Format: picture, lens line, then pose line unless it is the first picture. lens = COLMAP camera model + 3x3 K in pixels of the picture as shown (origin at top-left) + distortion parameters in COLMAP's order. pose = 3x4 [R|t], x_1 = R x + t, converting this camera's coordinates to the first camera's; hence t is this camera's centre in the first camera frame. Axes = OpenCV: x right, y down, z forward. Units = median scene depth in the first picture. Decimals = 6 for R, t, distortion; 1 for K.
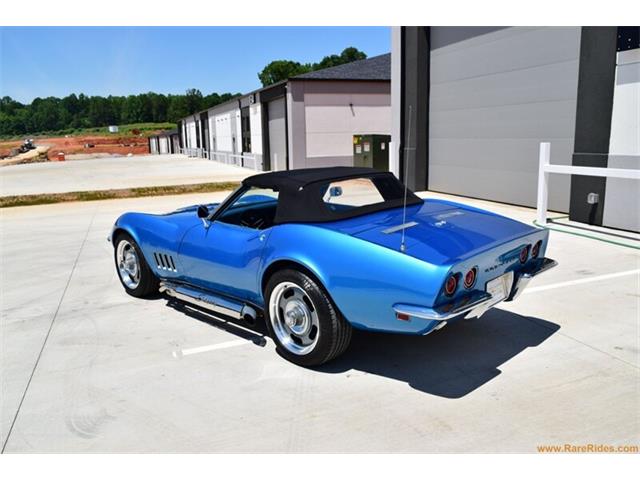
lens RADIAL K [[546.6, 0, 320.0], [0, 546.6, 240.0], [0, 0, 1]] dist [-0.005263, -0.002040]
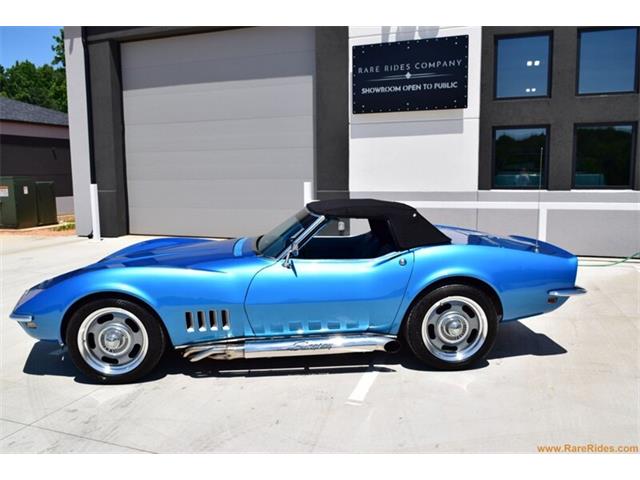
lens RADIAL K [[546.6, 0, 320.0], [0, 546.6, 240.0], [0, 0, 1]] dist [-0.005263, -0.002040]
pose [[0.647560, -0.076837, 0.758131, -0.619241], [0.141140, 0.989783, -0.020239, -0.030556], [-0.748830, 0.120108, 0.651788, 0.268467]]
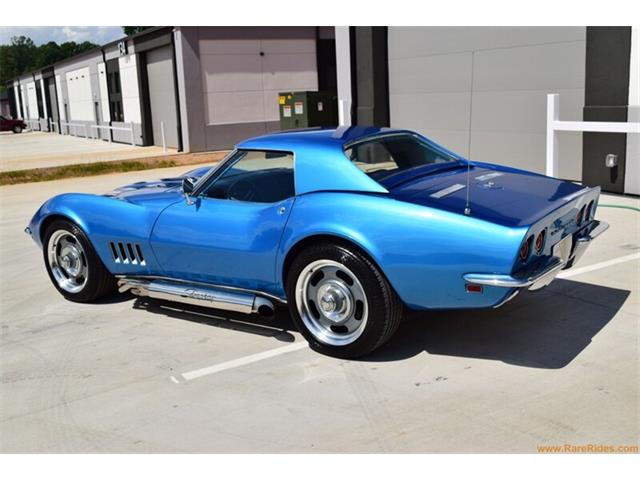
lens RADIAL K [[743.4, 0, 320.0], [0, 743.4, 240.0], [0, 0, 1]] dist [-0.036498, -0.023629]
pose [[0.986919, -0.049536, 0.153417, -0.138335], [0.049218, 0.998771, 0.005871, 0.022376], [-0.153520, 0.001757, 0.988144, -0.072285]]
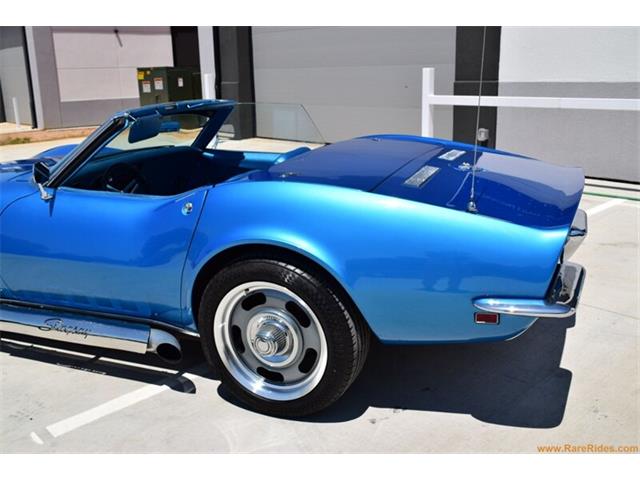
lens RADIAL K [[641.8, 0, 320.0], [0, 641.8, 240.0], [0, 0, 1]] dist [-0.013695, -0.005842]
pose [[0.925679, -0.095789, 0.365983, -0.140287], [0.074015, 0.994574, 0.073105, -0.006219], [-0.371000, -0.040583, 0.927746, 0.206233]]
